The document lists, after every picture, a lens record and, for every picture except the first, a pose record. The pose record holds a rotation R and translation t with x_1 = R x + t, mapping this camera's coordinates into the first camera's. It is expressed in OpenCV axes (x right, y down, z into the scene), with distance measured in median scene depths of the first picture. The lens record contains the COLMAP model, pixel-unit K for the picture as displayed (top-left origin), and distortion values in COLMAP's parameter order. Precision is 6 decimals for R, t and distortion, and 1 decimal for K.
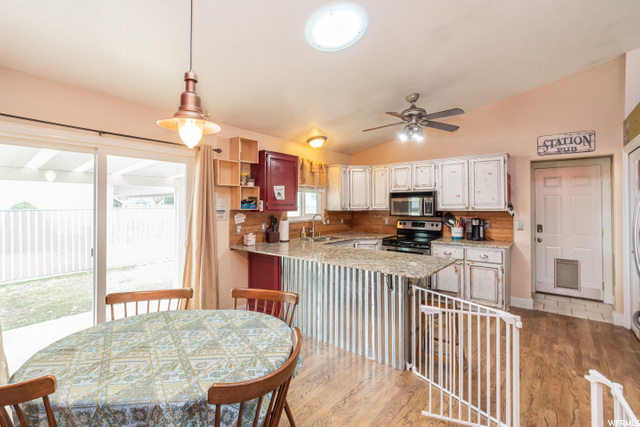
lens RADIAL K [[290.3, 0, 331.7], [0, 290.3, 204.9], [0, 0, 1]] dist [-0.005794, 0.001800]
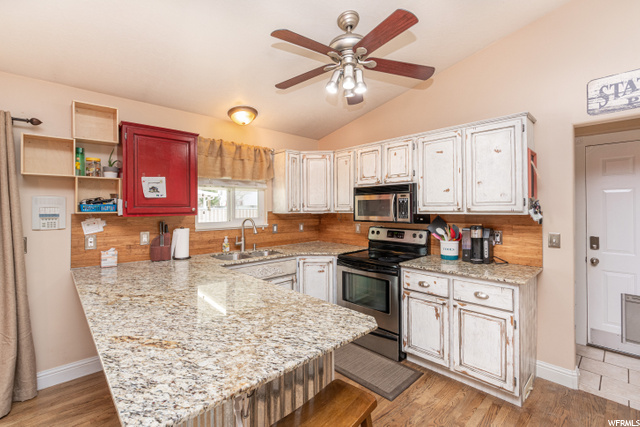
lens RADIAL K [[290.3, 0, 334.3], [0, 290.3, 208.1], [0, 0, 1]] dist [-0.005794, 0.001800]
pose [[0.991610, -0.002658, -0.129240, 0.274737], [0.003687, 0.999963, 0.007719, 0.001589], [0.129214, -0.008130, 0.991583, 0.352596]]
